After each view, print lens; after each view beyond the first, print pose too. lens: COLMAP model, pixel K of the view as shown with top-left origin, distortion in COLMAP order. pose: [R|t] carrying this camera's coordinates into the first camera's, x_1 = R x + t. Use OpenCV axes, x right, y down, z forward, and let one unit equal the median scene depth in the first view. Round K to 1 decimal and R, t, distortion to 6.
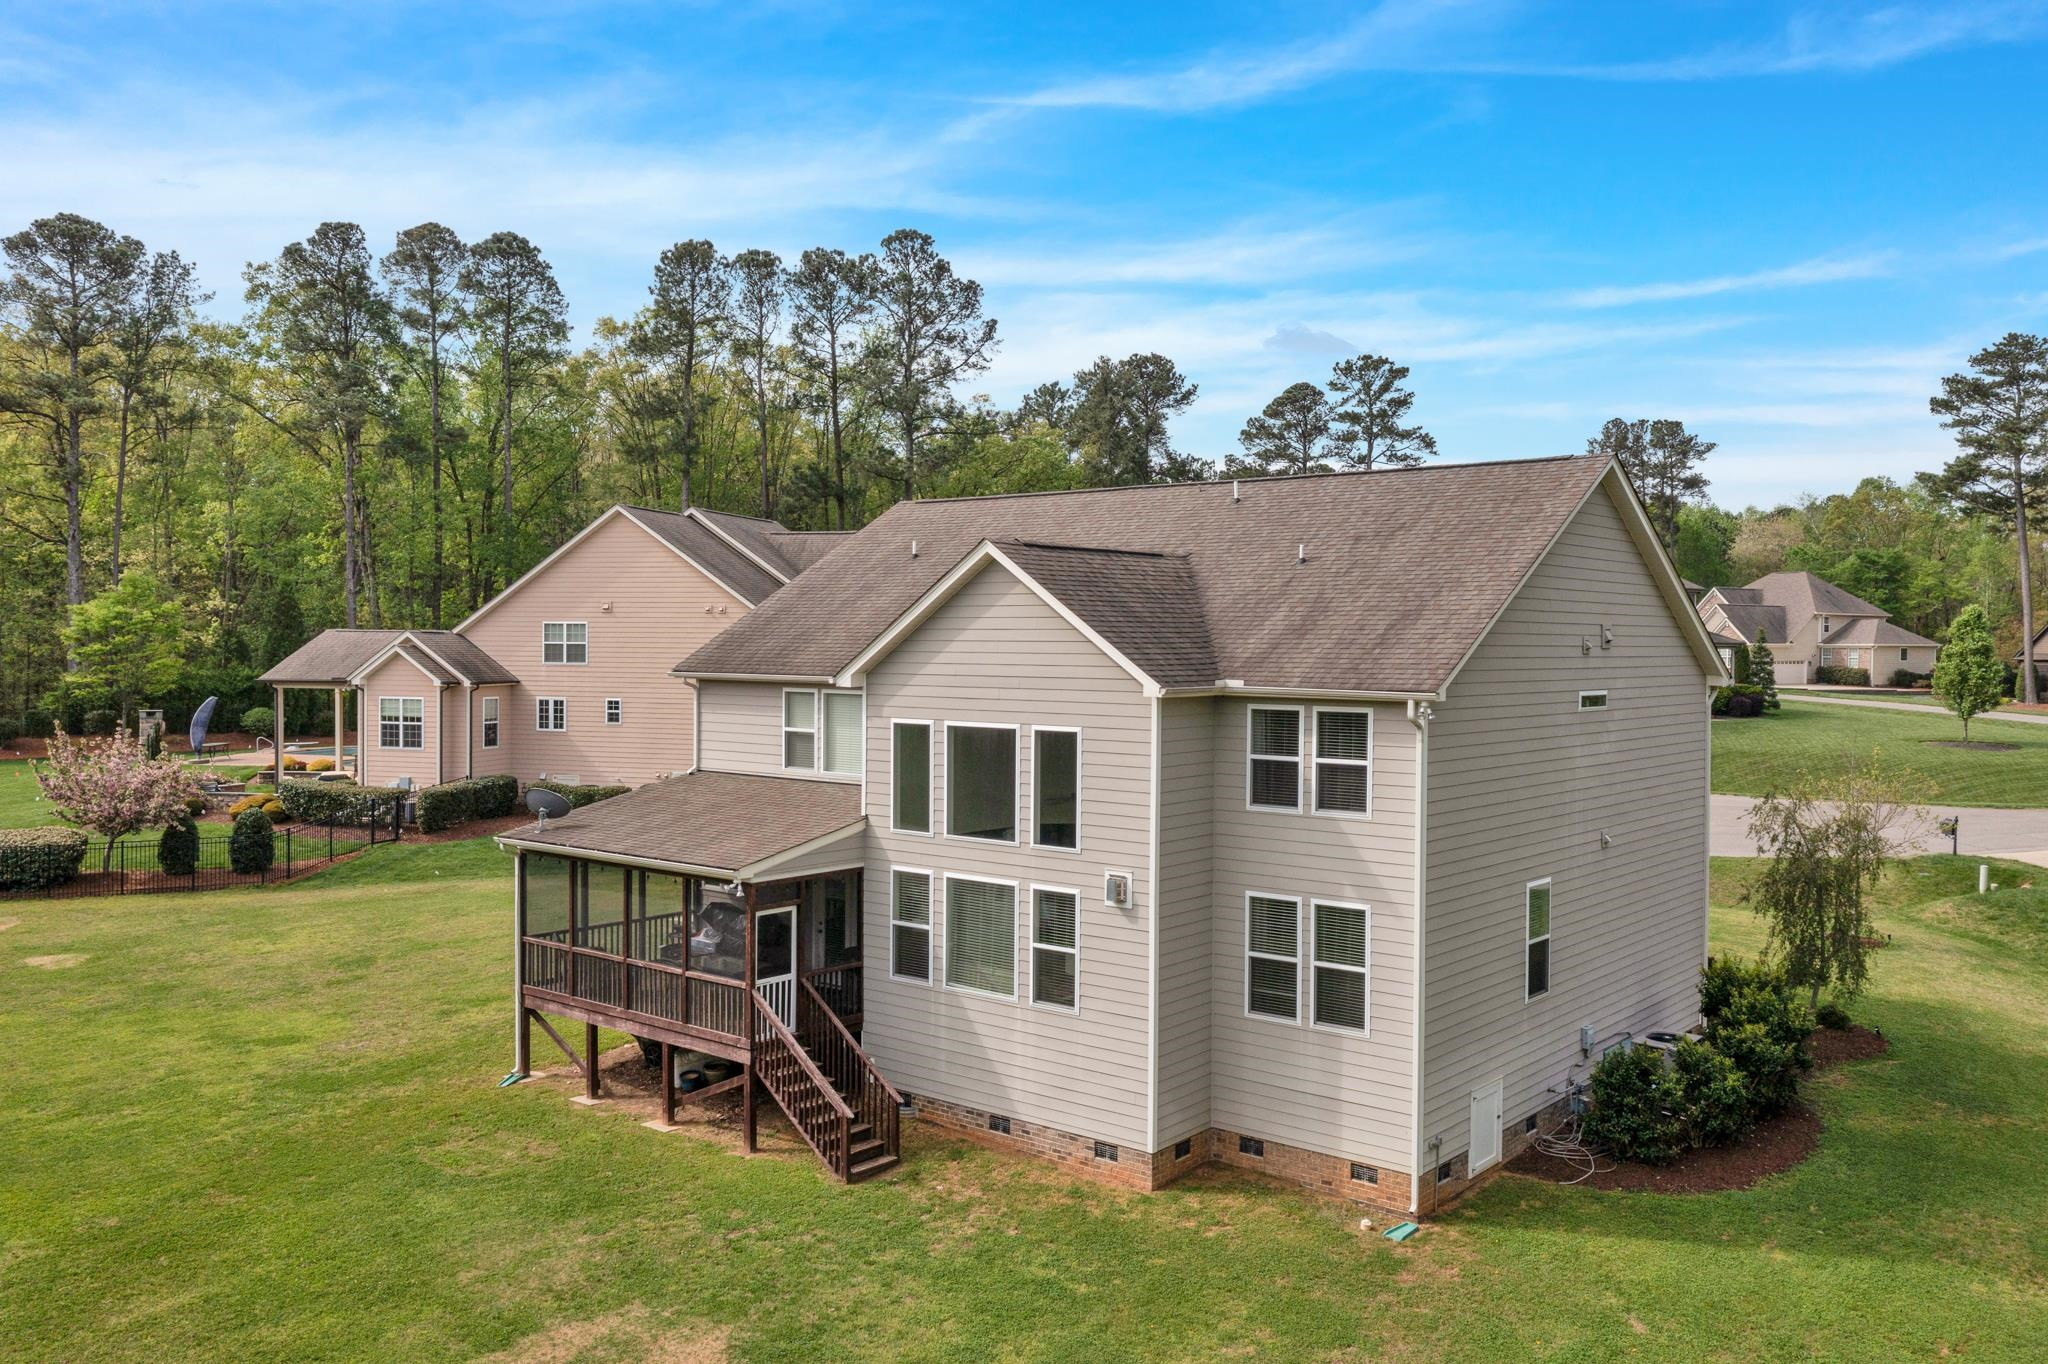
lens RADIAL K [[1629.8, 0, 1024.0], [0, 1629.8, 682.0], [0, 0, 1]] dist [0.005426, 0.006186]
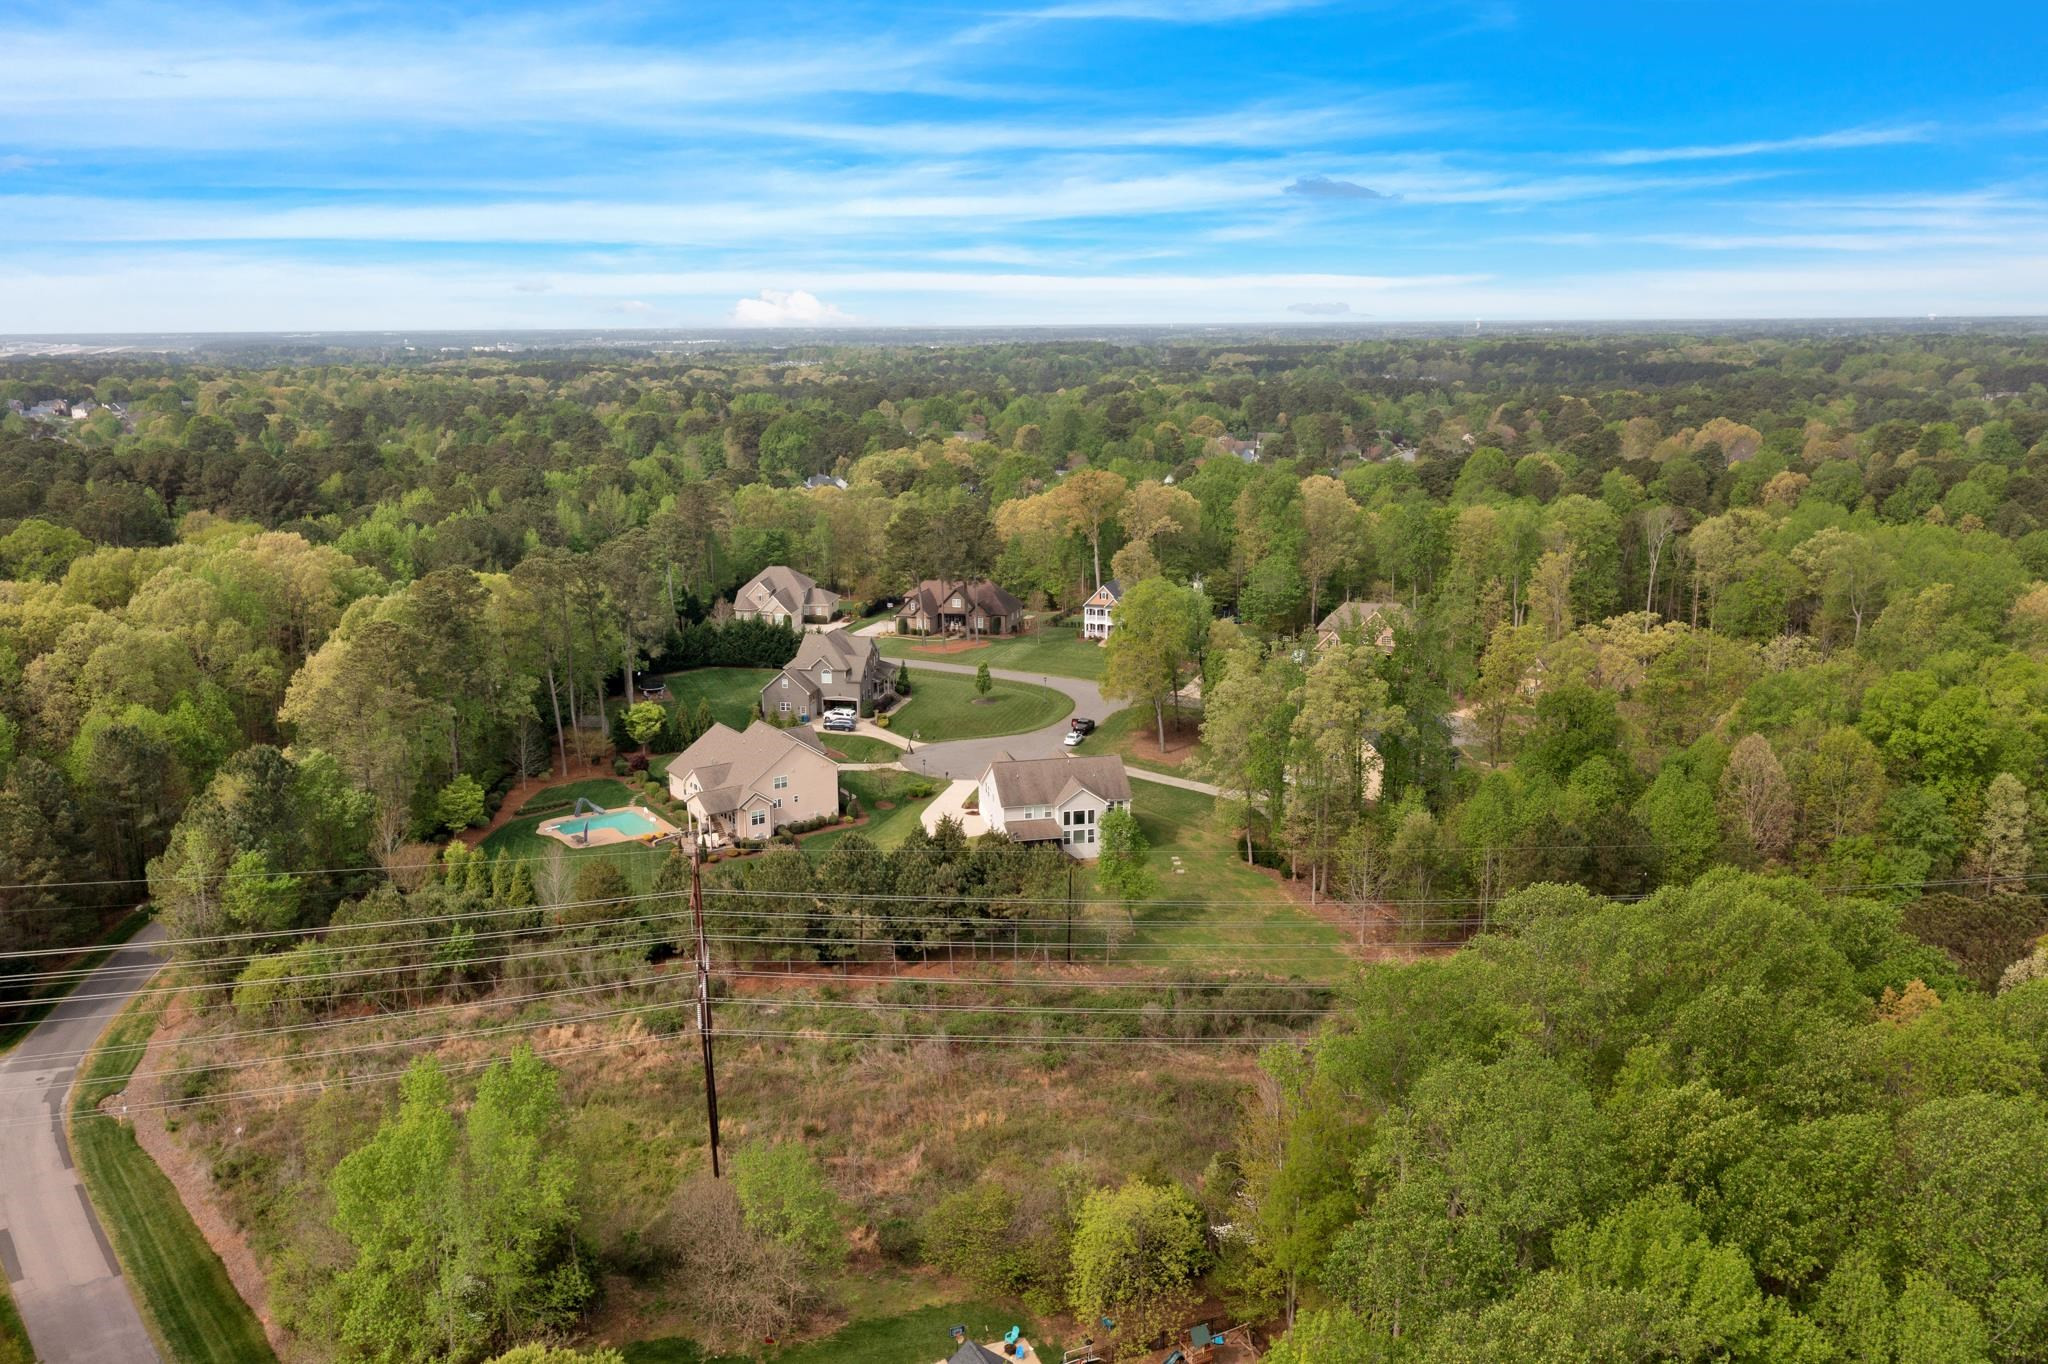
lens RADIAL K [[1627.8, 0, 1030.0], [0, 1627.8, 678.6], [0, 0, 1]] dist [0.015136, -0.003824]
pose [[0.622700, -0.181398, 0.761144, -5.678762], [0.030477, 0.977641, 0.208061, -2.103357], [-0.781867, -0.106362, 0.614305, -3.333686]]
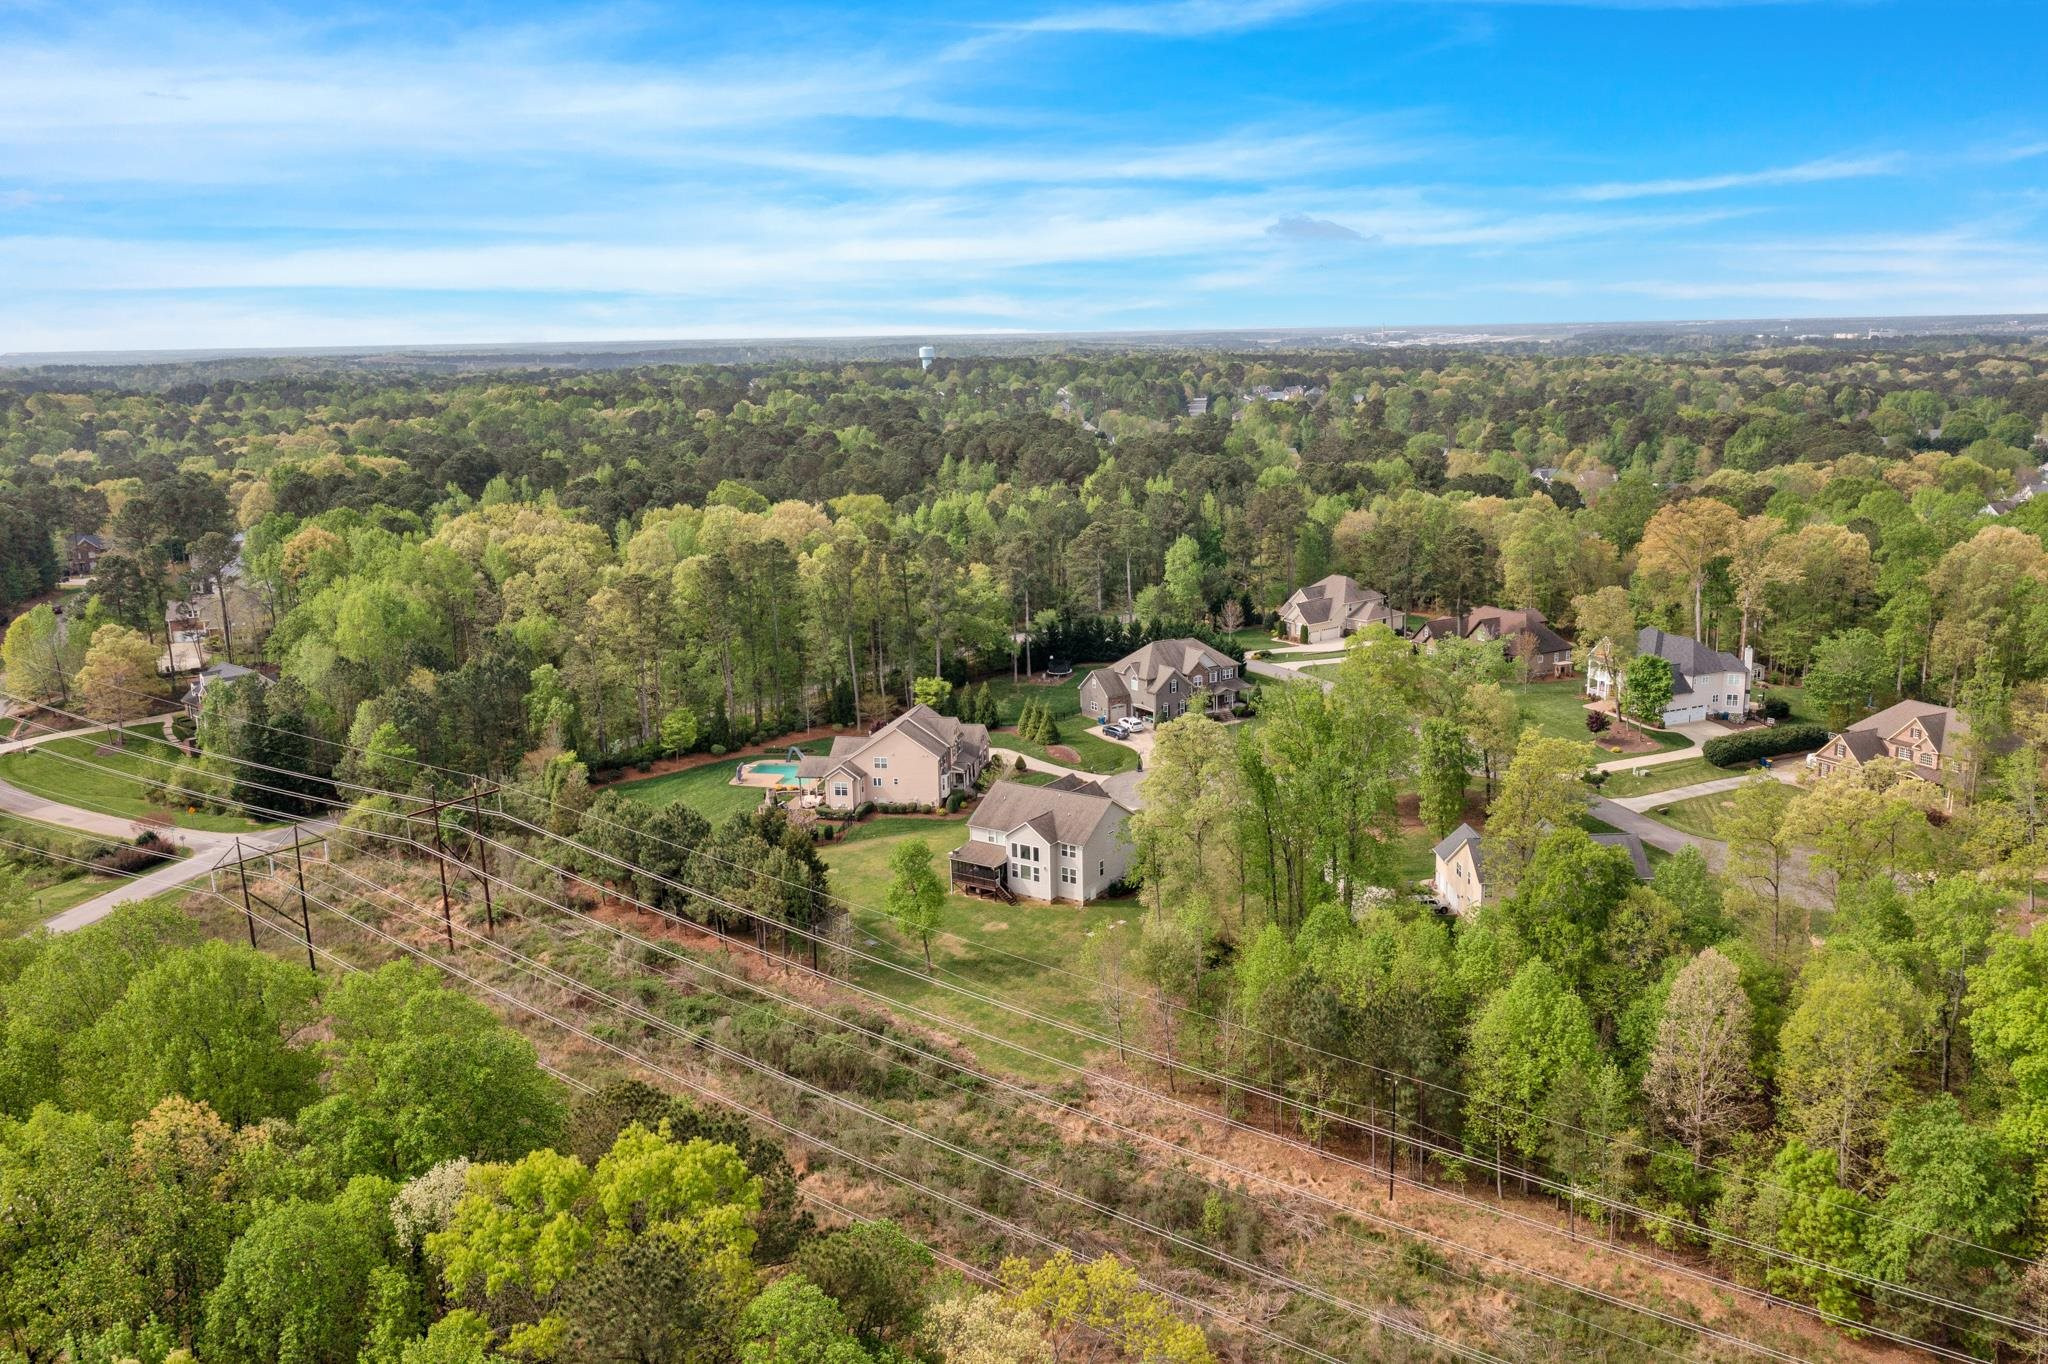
lens RADIAL K [[1629.8, 0, 1024.0], [0, 1629.8, 682.0], [0, 0, 1]] dist [0.005426, 0.006186]
pose [[0.995326, -0.049123, 0.083141, -0.581994], [0.032428, 0.980978, 0.191391, -2.018637], [-0.090961, -0.187800, 0.977986, -5.808335]]
